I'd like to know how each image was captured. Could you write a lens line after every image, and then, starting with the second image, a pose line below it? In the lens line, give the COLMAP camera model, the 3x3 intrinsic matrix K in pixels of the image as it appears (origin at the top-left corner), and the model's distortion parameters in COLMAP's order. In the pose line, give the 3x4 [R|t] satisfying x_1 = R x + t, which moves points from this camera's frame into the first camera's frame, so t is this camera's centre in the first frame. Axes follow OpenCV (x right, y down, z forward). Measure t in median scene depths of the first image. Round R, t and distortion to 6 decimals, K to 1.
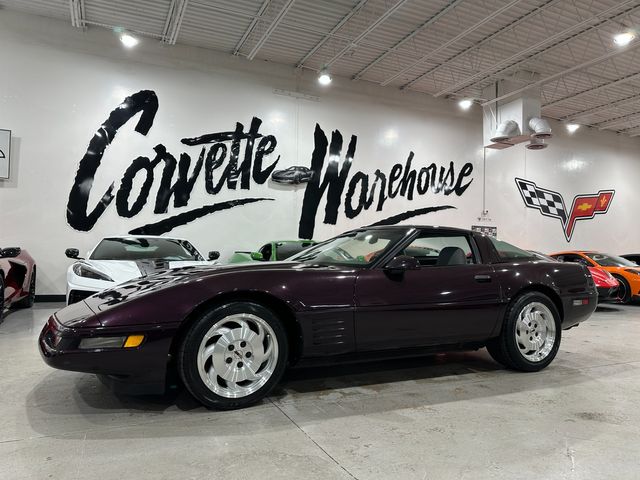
lens RADIAL K [[459.4, 0, 320.9], [0, 459.4, 243.2], [0, 0, 1]] dist [0.160439, -0.242033]
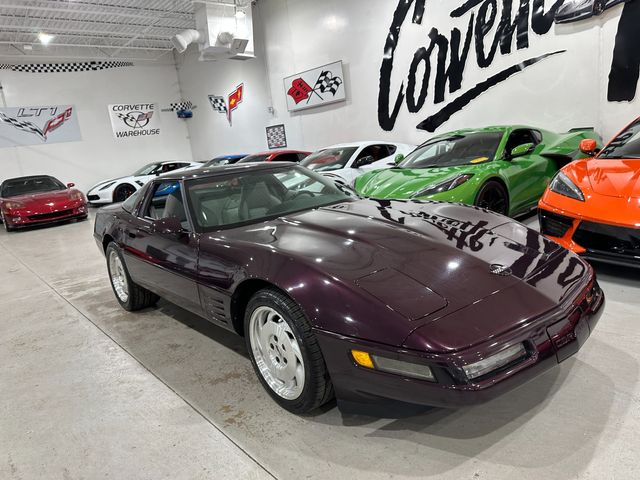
lens RADIAL K [[451.2, 0, 321.0], [0, 451.2, 237.4], [0, 0, 1]] dist [0.070813, -0.107184]
pose [[0.255932, 0.156317, -0.953973, 0.504035], [0.158272, 0.966747, 0.200872, -0.019204], [0.953650, -0.202397, 0.222681, 0.445075]]
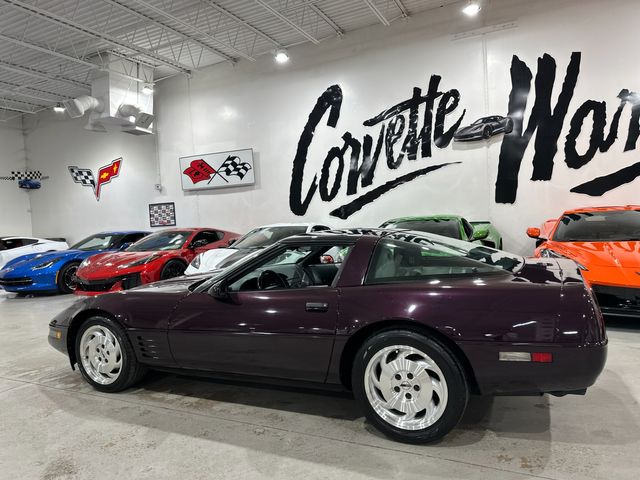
lens RADIAL K [[448.7, 0, 322.0], [0, 448.7, 240.5], [0, 0, 1]] dist [0.076210, -0.101271]
pose [[0.619461, -0.007342, -0.784993, 0.415429], [0.097279, 0.992967, 0.067479, -0.030515], [0.778977, -0.118163, 0.615818, 0.243218]]
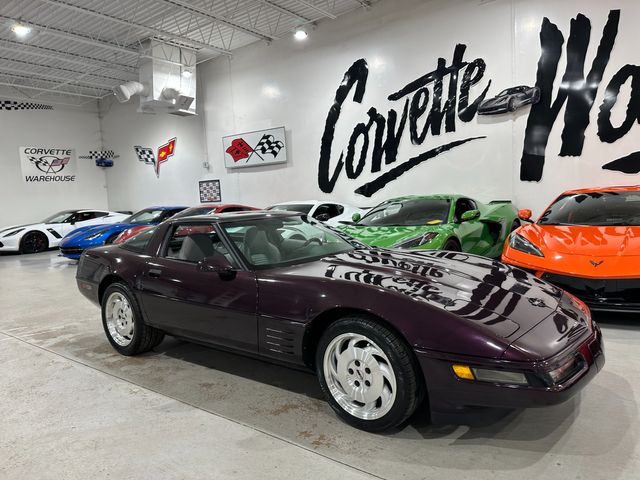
lens RADIAL K [[448.7, 0, 322.0], [0, 448.7, 240.5], [0, 0, 1]] dist [0.076210, -0.101271]
pose [[0.459311, 0.049932, -0.886871, 0.500769], [0.094640, 0.989985, 0.104752, -0.023807], [0.883219, -0.132047, 0.449986, 0.350295]]
